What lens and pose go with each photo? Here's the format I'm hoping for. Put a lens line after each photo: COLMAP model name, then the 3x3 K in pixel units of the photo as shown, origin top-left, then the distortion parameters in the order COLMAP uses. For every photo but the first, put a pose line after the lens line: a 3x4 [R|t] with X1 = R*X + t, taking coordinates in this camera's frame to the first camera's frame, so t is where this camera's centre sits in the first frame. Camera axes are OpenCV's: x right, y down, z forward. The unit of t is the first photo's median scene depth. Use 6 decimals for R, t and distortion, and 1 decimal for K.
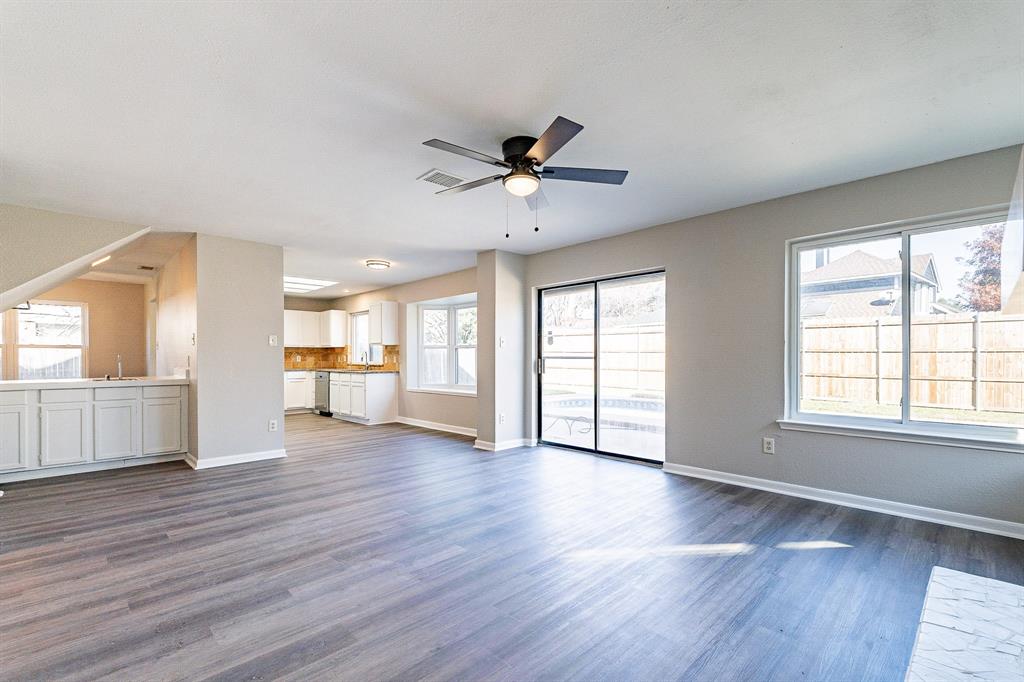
lens RADIAL K [[458.2, 0, 510.8], [0, 458.2, 350.0], [0, 0, 1]] dist [-0.001962, 0.000834]
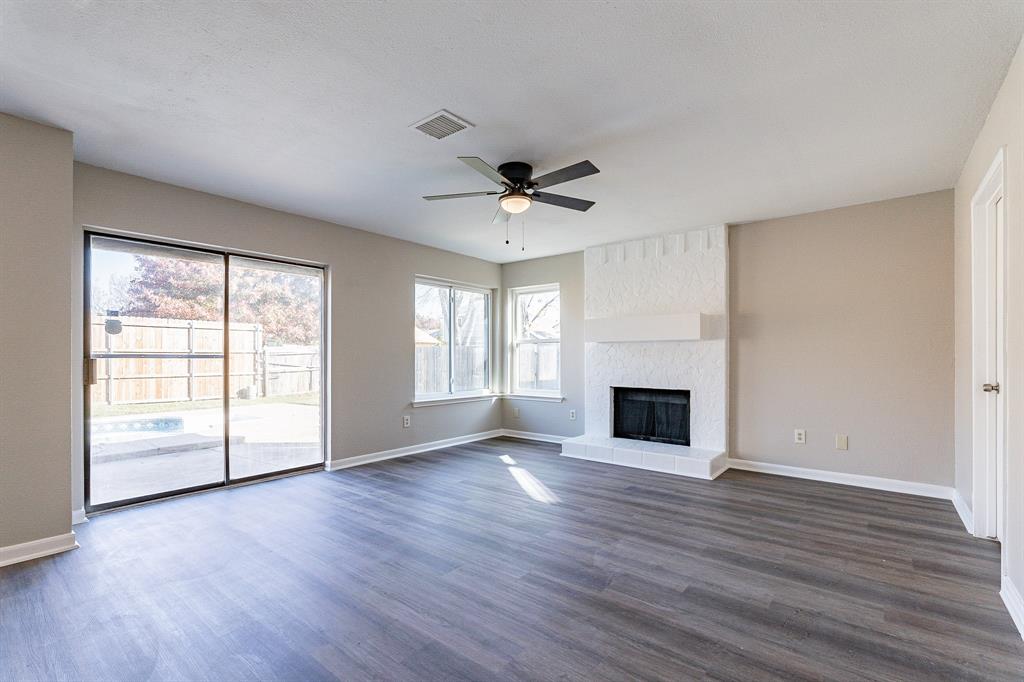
lens RADIAL K [[458.2, 0, 508.5], [0, 458.2, 348.7], [0, 0, 1]] dist [-0.001962, 0.000834]
pose [[-0.118229, 0.019852, 0.992788, -0.927891], [-0.015901, 0.999634, -0.021883, 0.020326], [-0.992859, -0.018373, -0.117870, 0.973070]]
